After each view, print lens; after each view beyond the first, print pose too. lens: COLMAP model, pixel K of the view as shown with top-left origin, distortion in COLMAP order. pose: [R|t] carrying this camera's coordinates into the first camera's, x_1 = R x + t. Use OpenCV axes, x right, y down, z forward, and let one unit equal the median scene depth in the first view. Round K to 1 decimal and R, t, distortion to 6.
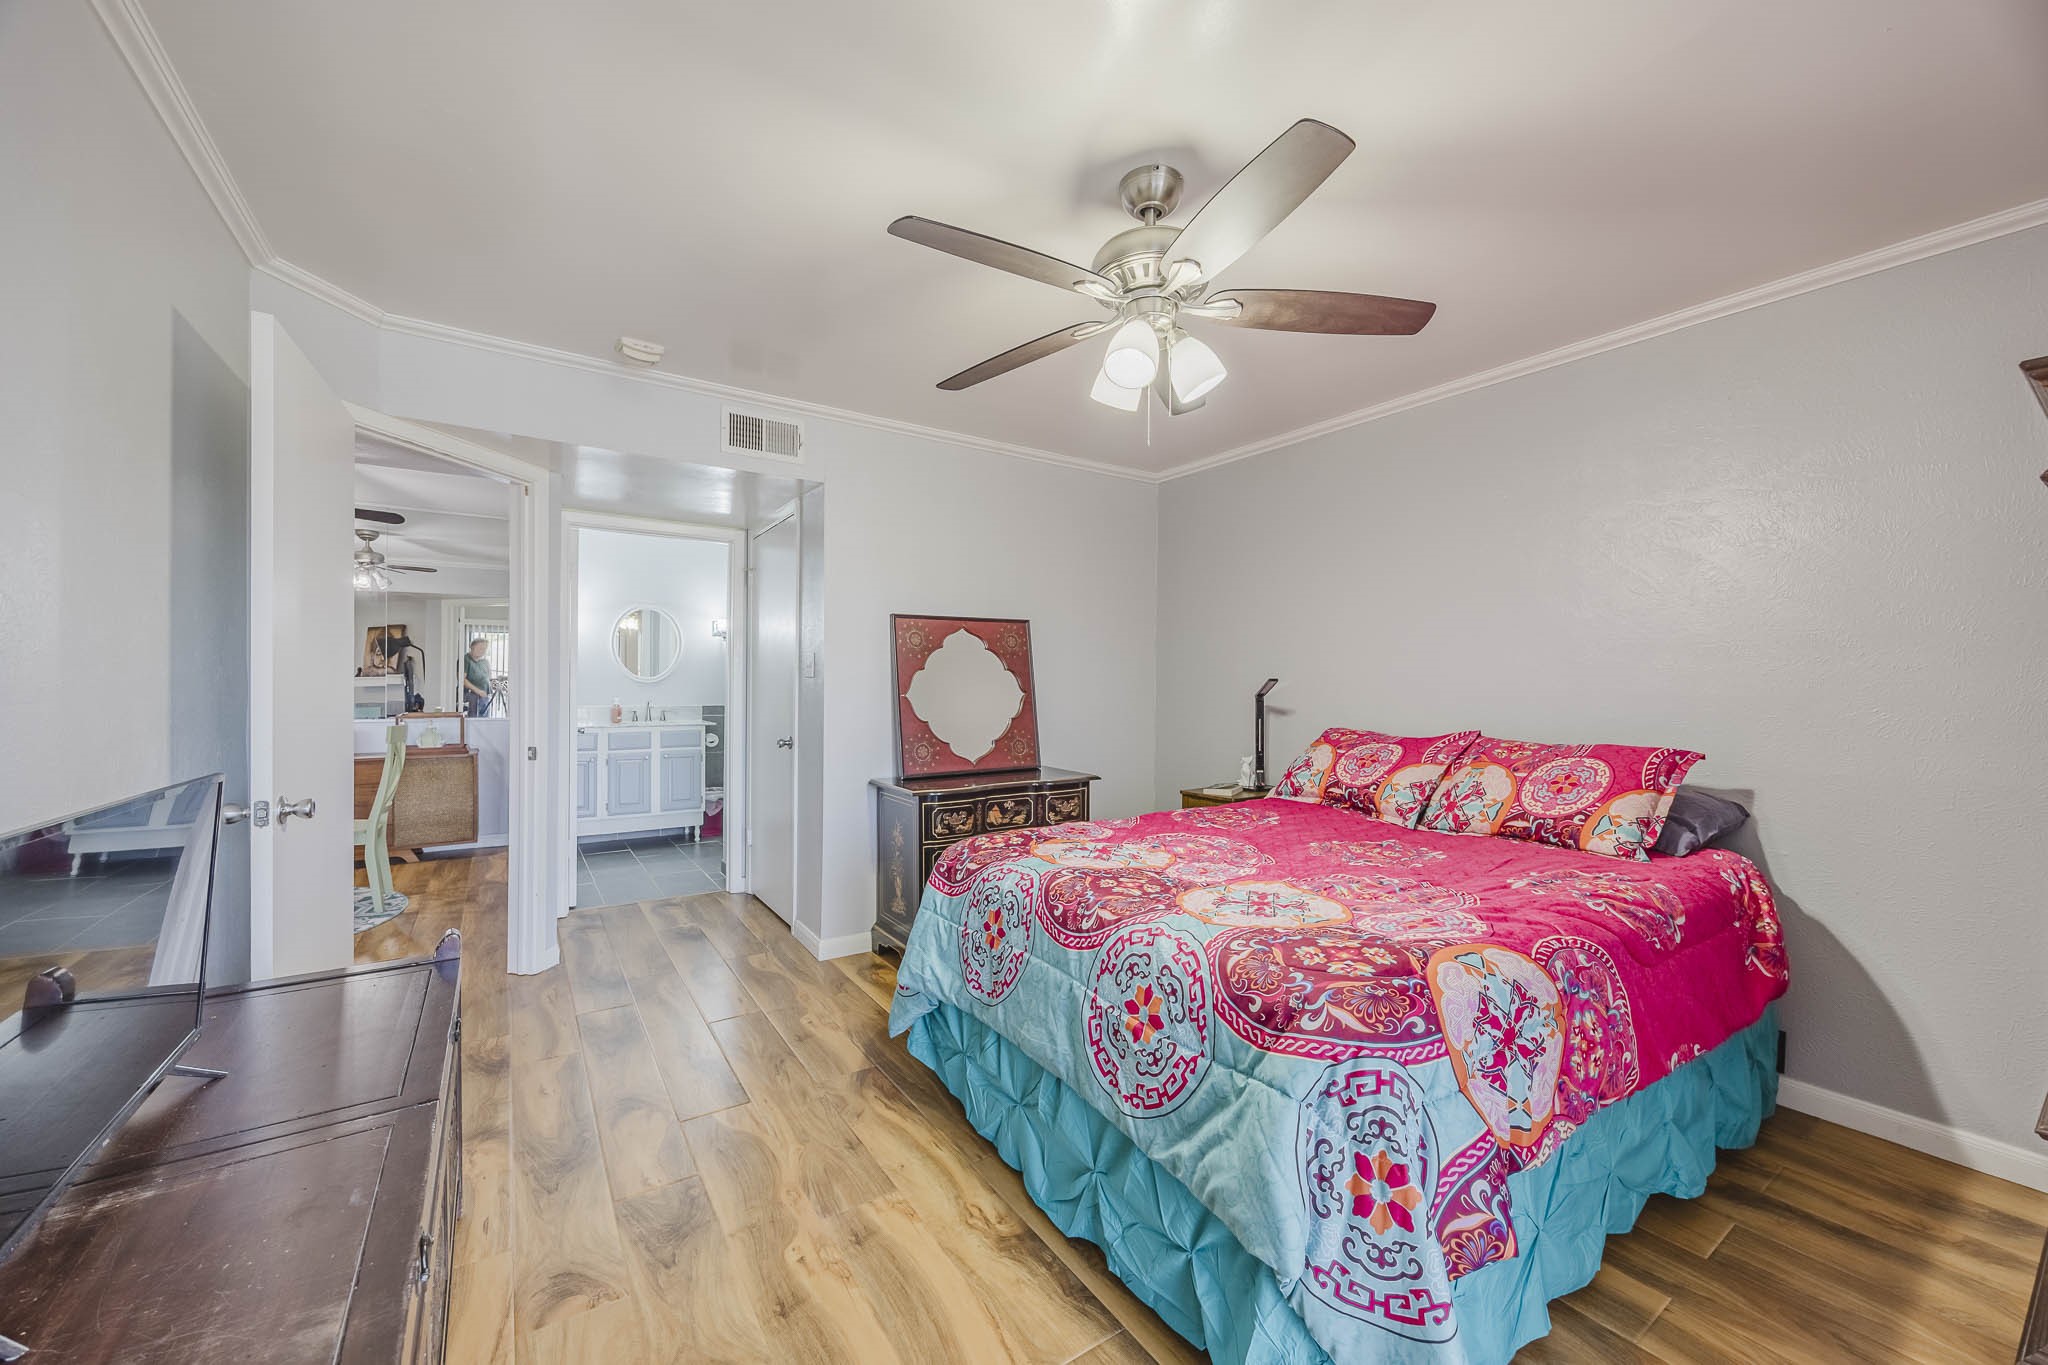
lens RADIAL K [[789.3, 0, 1029.4], [0, 789.3, 678.4], [0, 0, 1]] dist [-0.002625, -0.000482]
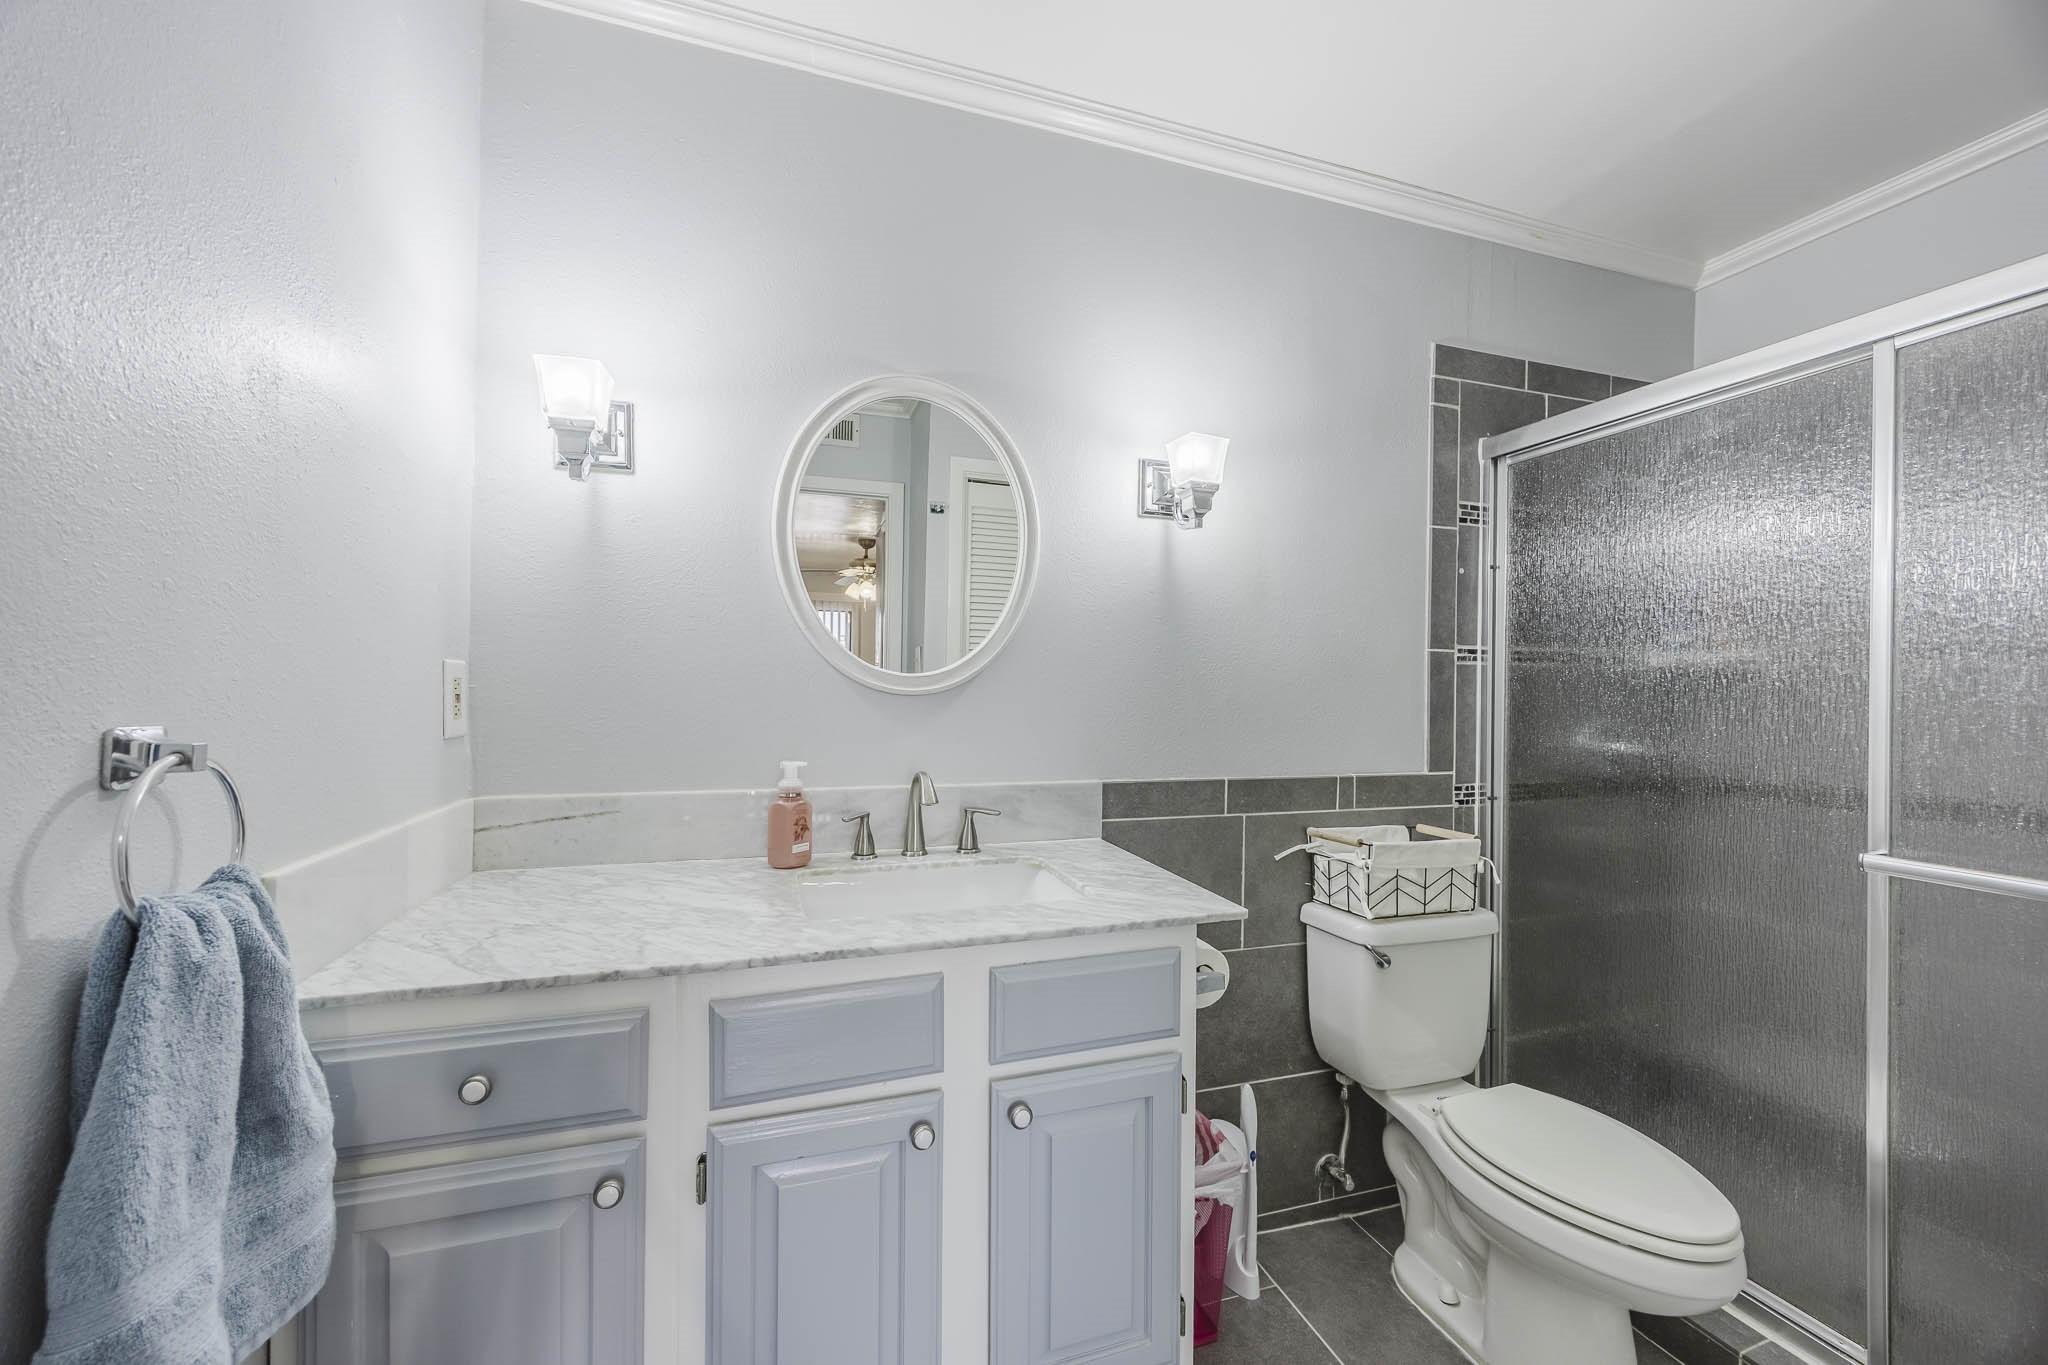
lens RADIAL K [[789.3, 0, 1020.3], [0, 789.3, 683.8], [0, 0, 1]] dist [-0.002625, -0.000482]
pose [[0.963346, 0.007033, -0.268170, -0.388596], [-0.006203, 0.999973, 0.003942, 0.001393], [0.268190, -0.002134, 0.963364, 0.778773]]
